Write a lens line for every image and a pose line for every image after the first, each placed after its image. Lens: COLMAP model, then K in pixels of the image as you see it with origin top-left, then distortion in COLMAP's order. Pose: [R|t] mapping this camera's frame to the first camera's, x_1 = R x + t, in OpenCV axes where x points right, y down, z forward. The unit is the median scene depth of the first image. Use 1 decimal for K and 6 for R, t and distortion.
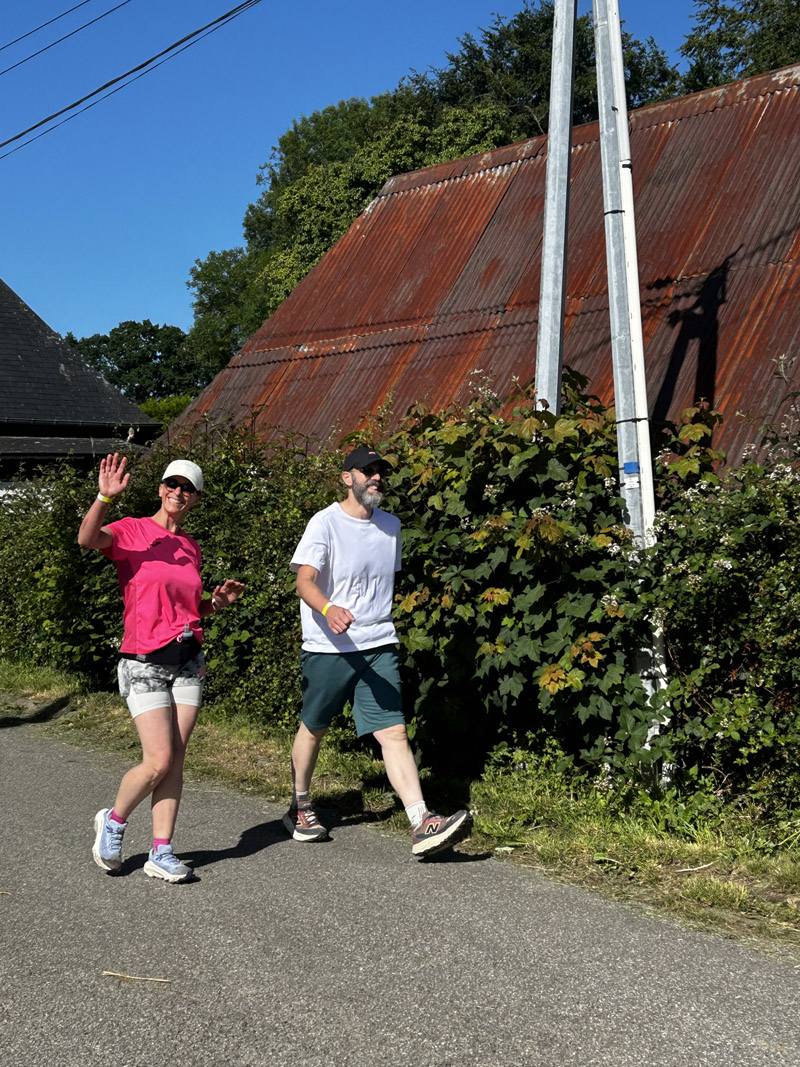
lens RADIAL K [[1607.7, 0, 415.0], [0, 1607.7, 523.4], [0, 0, 1]] dist [0.221485, -0.728445]
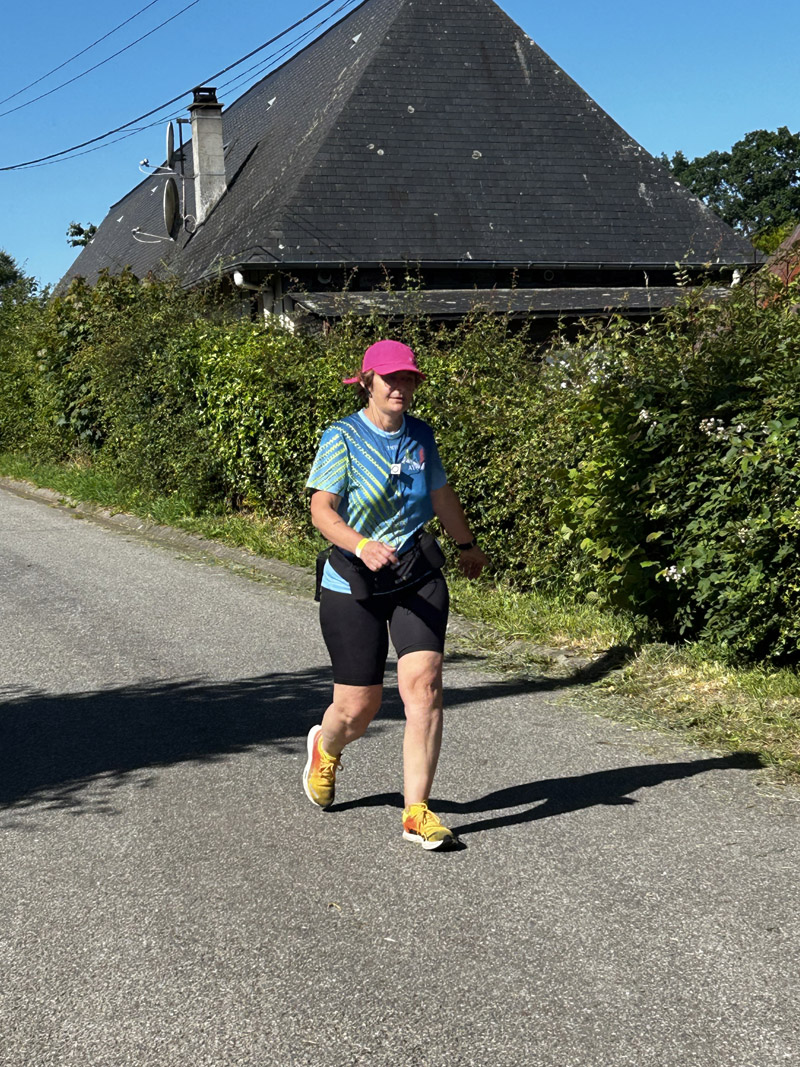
lens RADIAL K [[2205.1, 0, 415.1], [0, 2205.1, 541.5], [0, 0, 1]] dist [0.243033, -0.829542]
pose [[0.946622, 0.009949, -0.322192, 0.011369], [0.008815, 0.998351, 0.056727, 0.006954], [0.322225, -0.056539, 0.944973, 0.083903]]
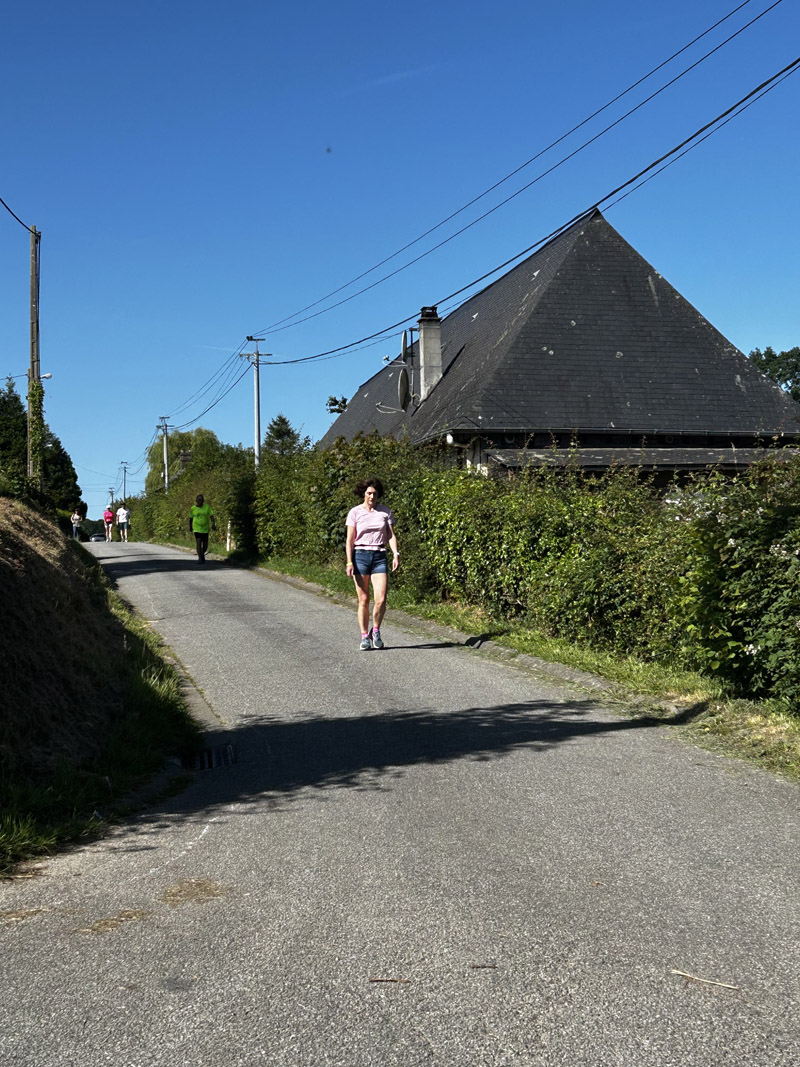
lens RADIAL K [[1604.0, 0, 413.4], [0, 1604.0, 517.2], [0, 0, 1]] dist [0.234014, -0.835636]
pose [[0.910775, 0.005601, -0.412864, 0.033361], [-0.010859, 0.999887, -0.010391, 0.005379], [0.412759, 0.013947, 0.910733, 0.014241]]
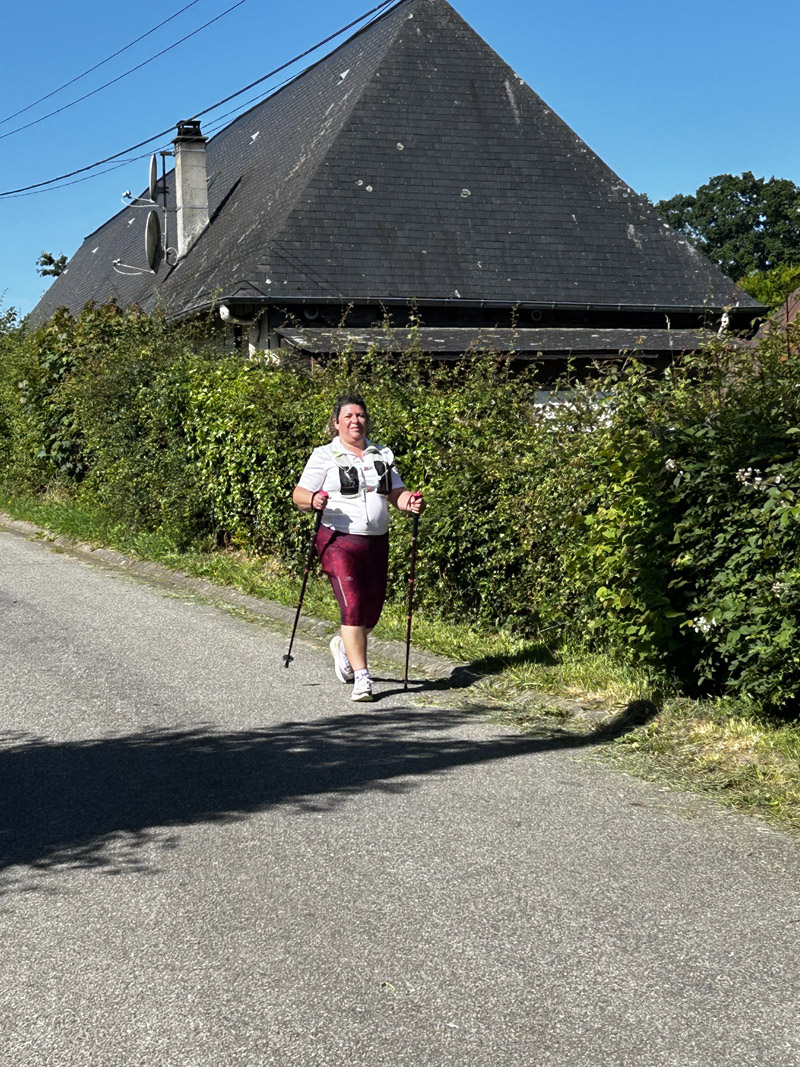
lens RADIAL K [[2202.2, 0, 400.0], [0, 2202.2, 533.5], [0, 0, 1]] dist [0.215673, -0.649396]
pose [[0.950148, 0.020408, -0.311131, -0.021790], [-0.009225, 0.999259, 0.037373, 0.003731], [0.311663, -0.032640, 0.949632, 0.105062]]
